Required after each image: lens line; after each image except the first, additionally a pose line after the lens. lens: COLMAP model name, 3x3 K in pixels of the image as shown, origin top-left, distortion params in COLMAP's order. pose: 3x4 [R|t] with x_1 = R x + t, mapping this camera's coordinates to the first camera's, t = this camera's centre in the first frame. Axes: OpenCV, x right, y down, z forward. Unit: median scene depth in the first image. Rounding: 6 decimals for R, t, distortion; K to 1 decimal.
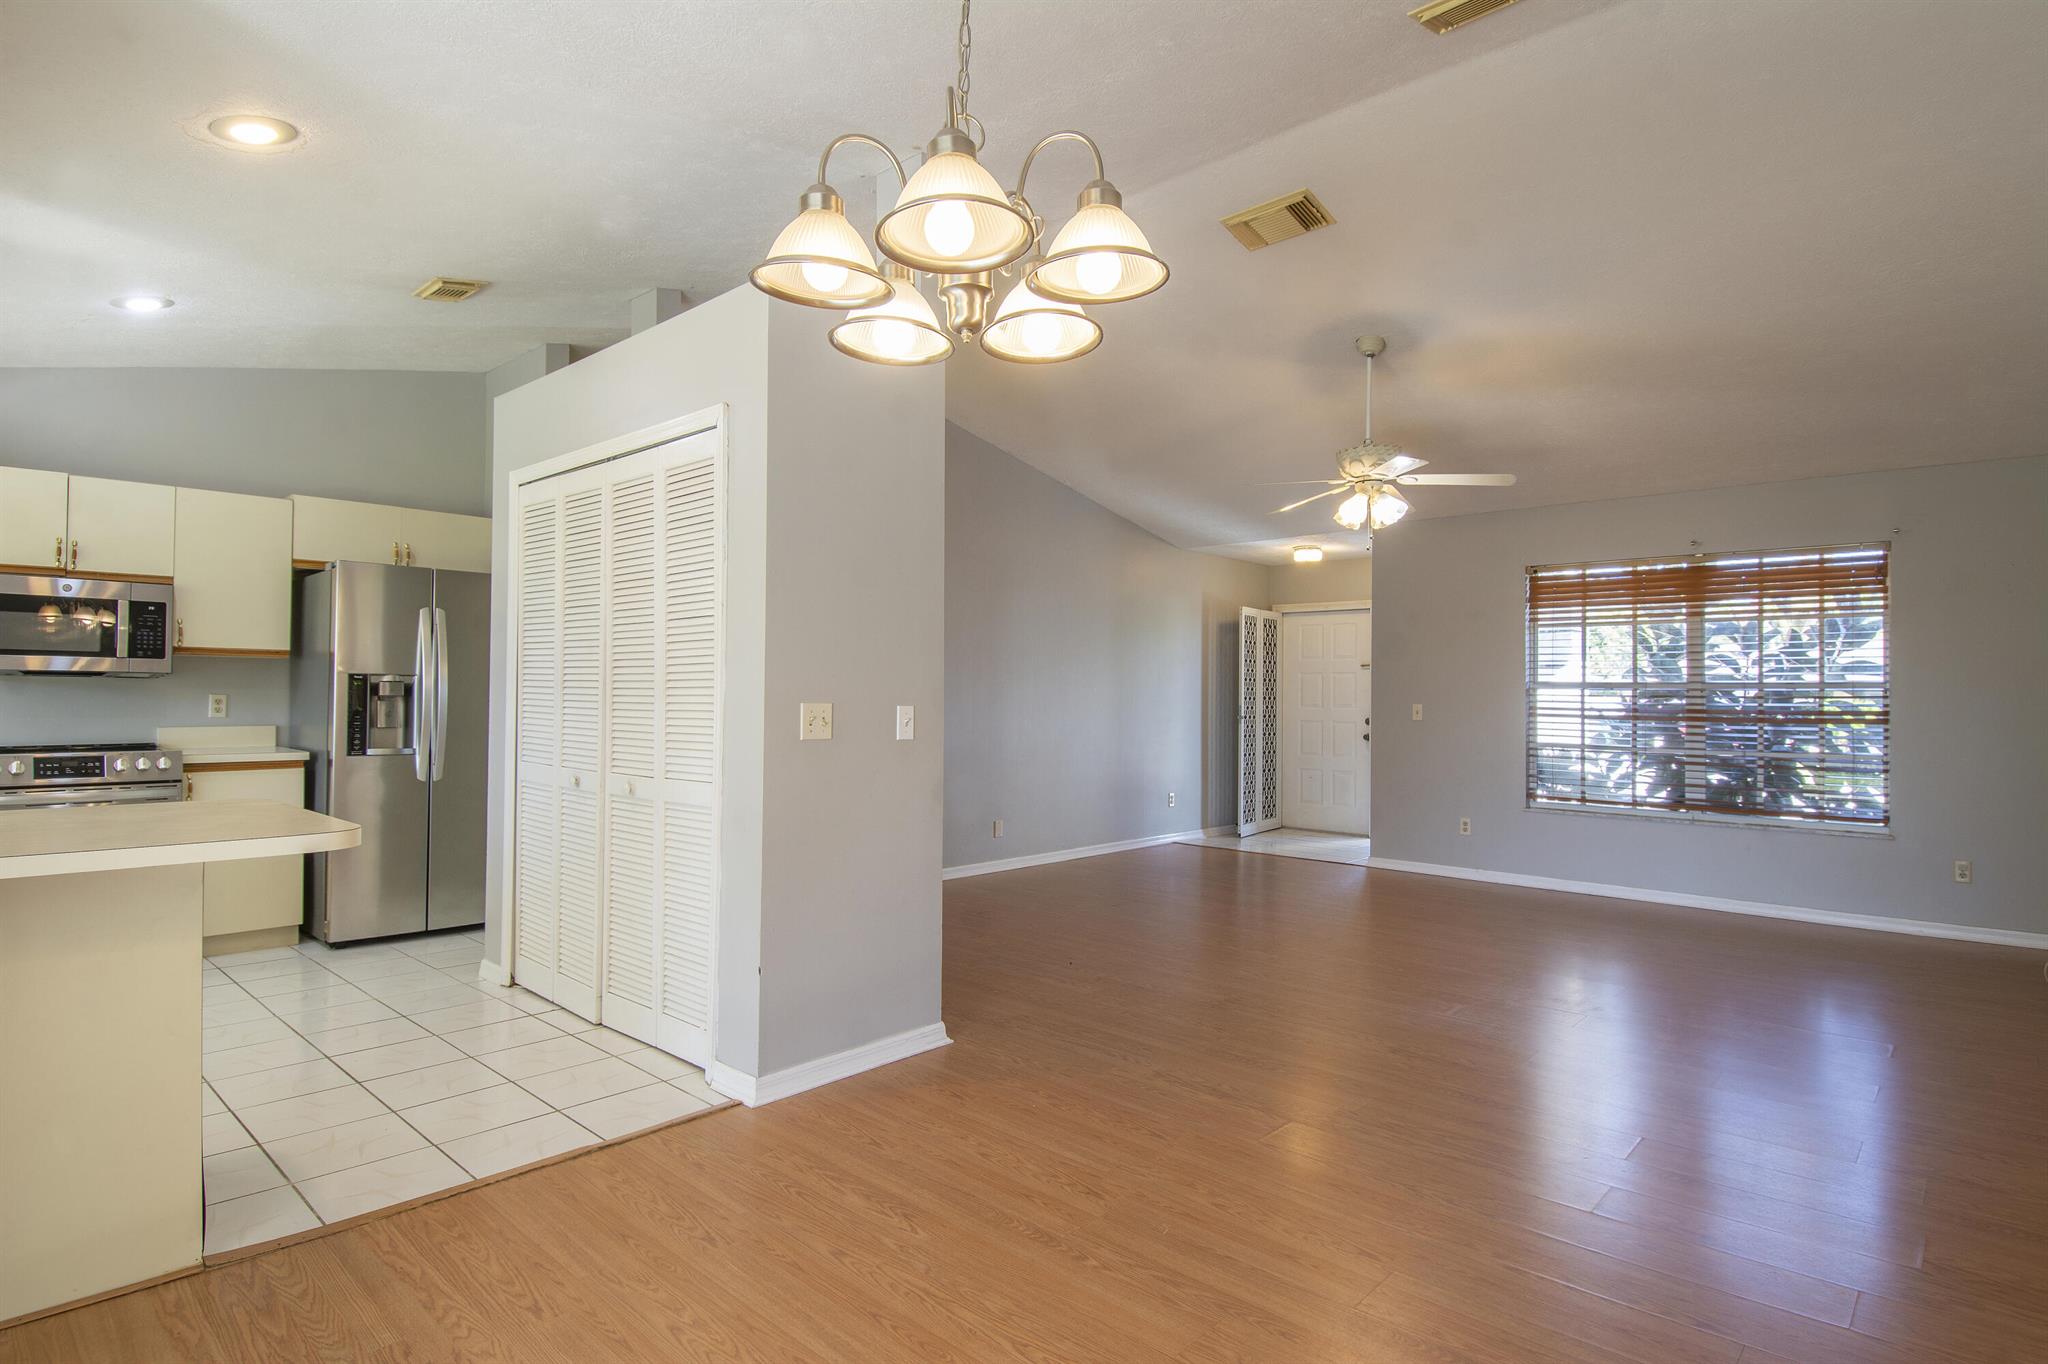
lens RADIAL K [[1055.4, 0, 1042.2], [0, 1055.4, 682.4], [0, 0, 1]] dist [0.049862, -0.052856]
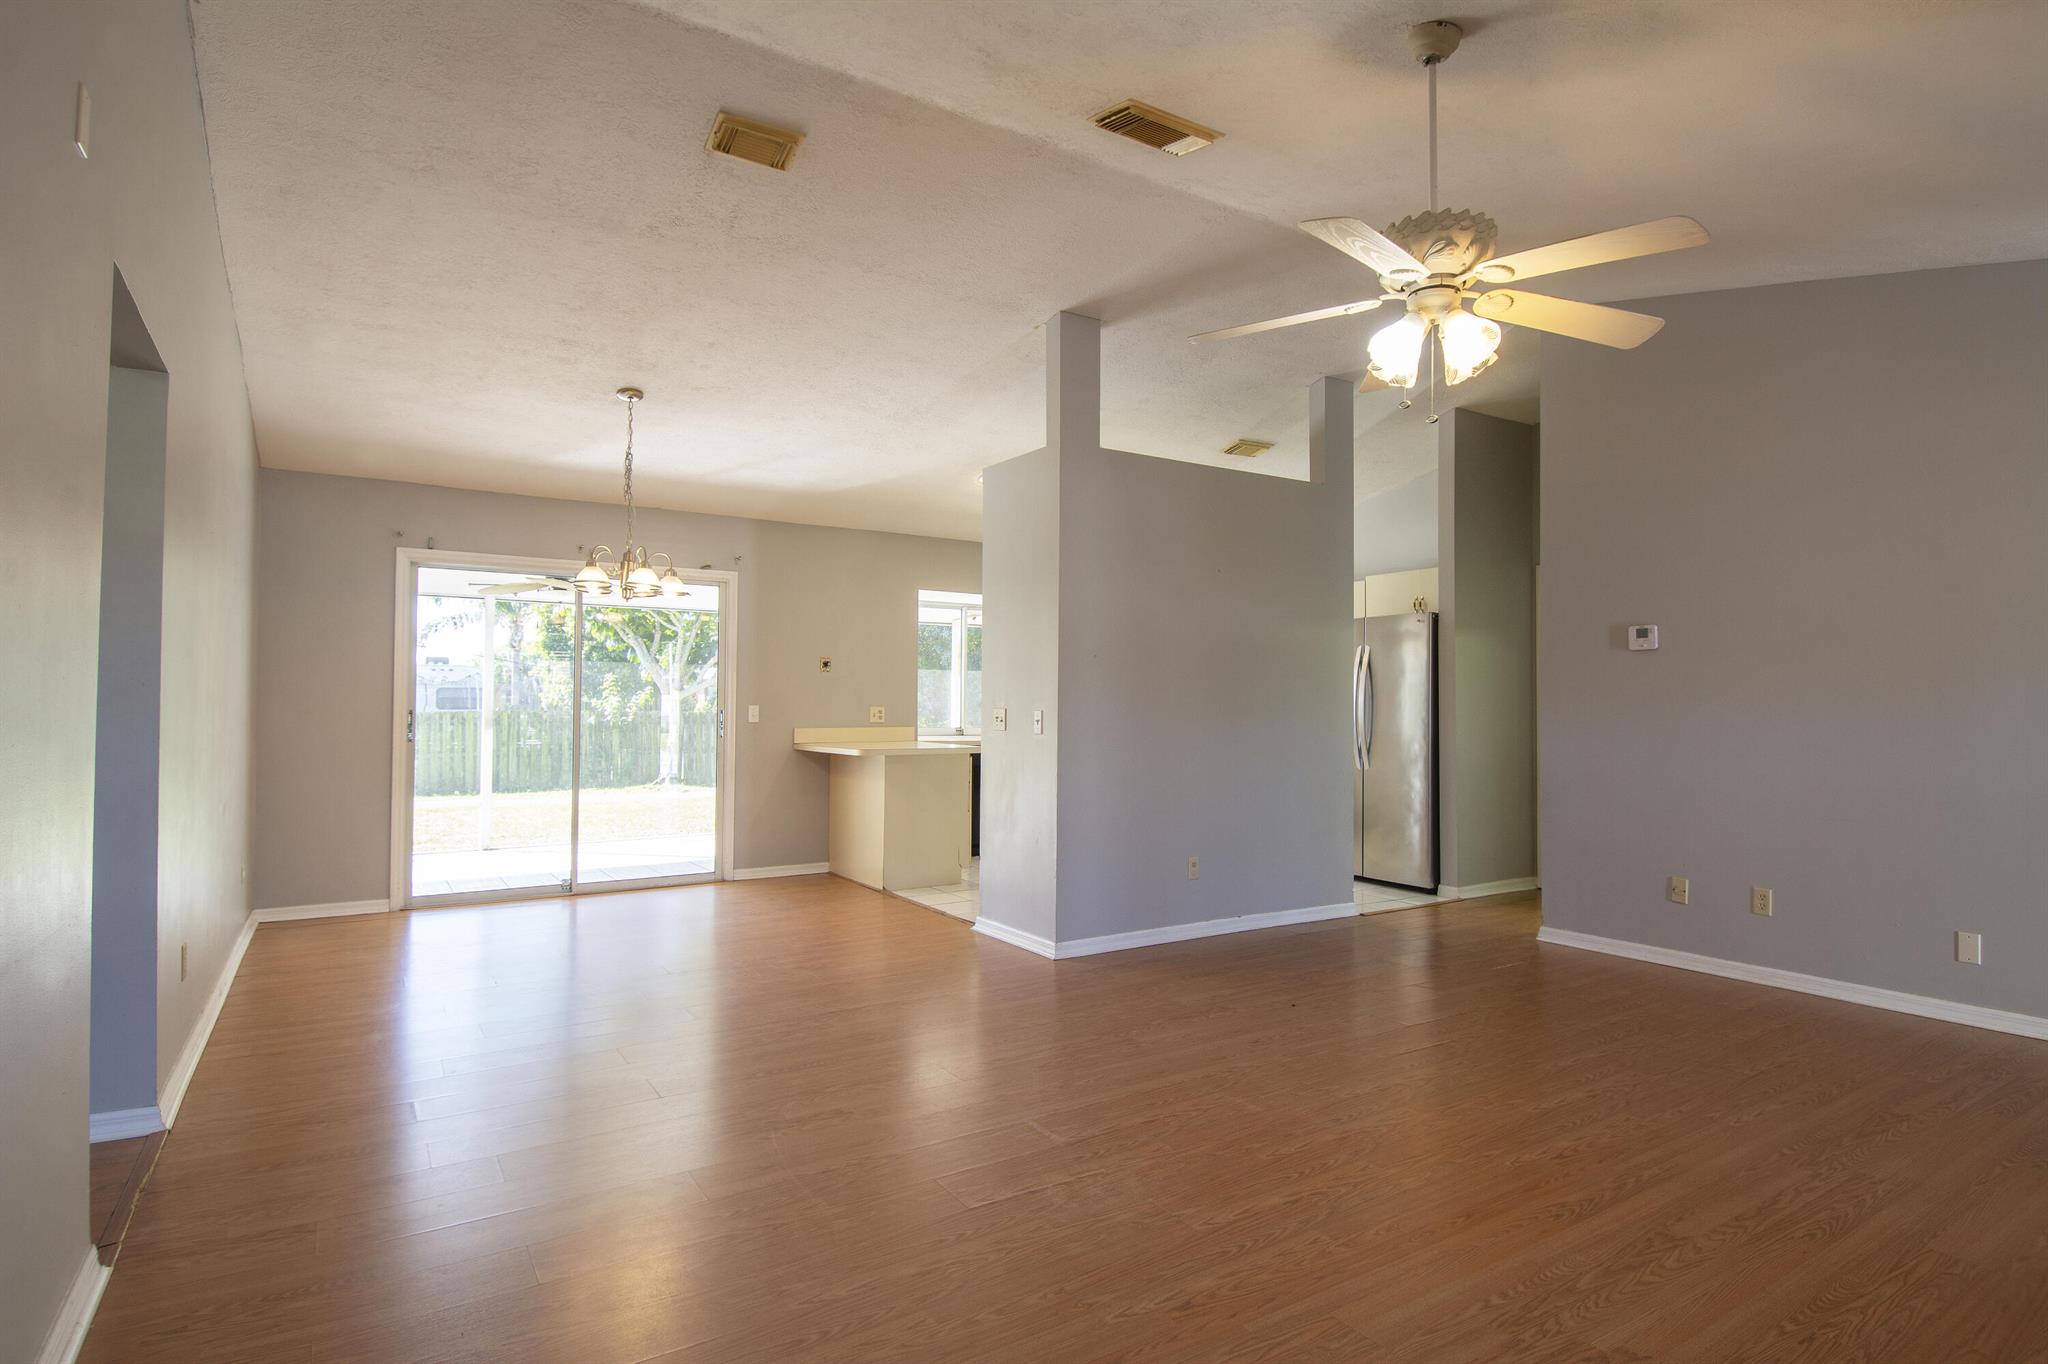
lens RADIAL K [[1055.4, 0, 1042.2], [0, 1055.4, 682.4], [0, 0, 1]] dist [0.049862, -0.052856]
pose [[-0.262144, -0.032674, -0.964475, 1.008235], [0.006460, 0.999345, -0.035611, 0.028497], [0.965007, -0.015566, -0.261761, 1.103283]]
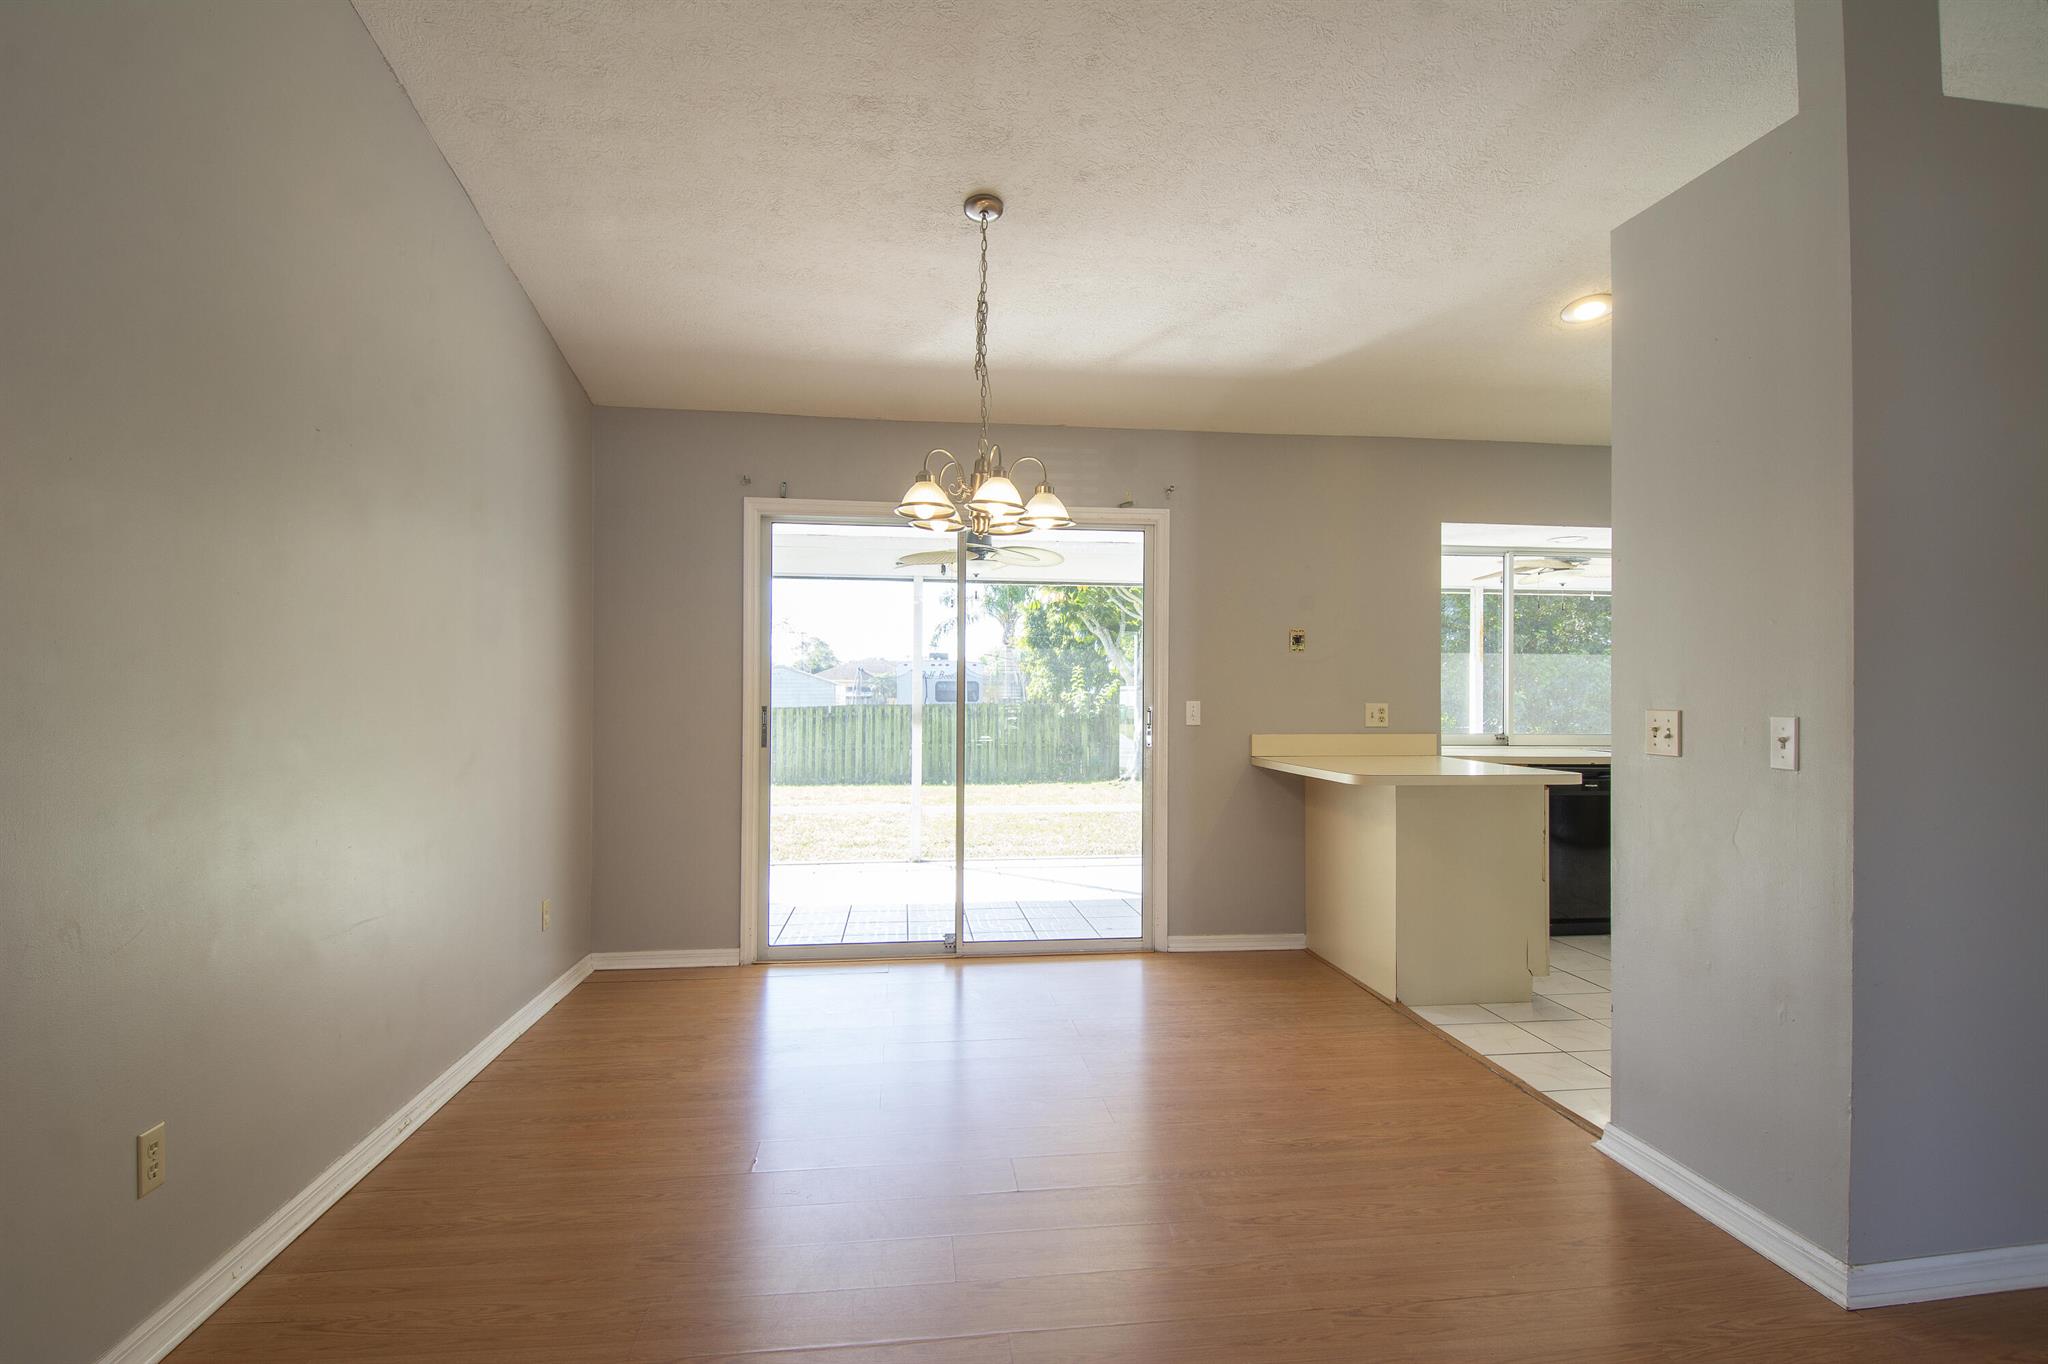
lens RADIAL K [[1055.4, 0, 1042.2], [0, 1055.4, 682.4], [0, 0, 1]] dist [0.049862, -0.052856]
pose [[-0.648210, -0.023077, -0.761112, 0.520931], [-0.000608, 0.999556, -0.029789, 0.017169], [0.761461, -0.018847, -0.647936, 0.858854]]
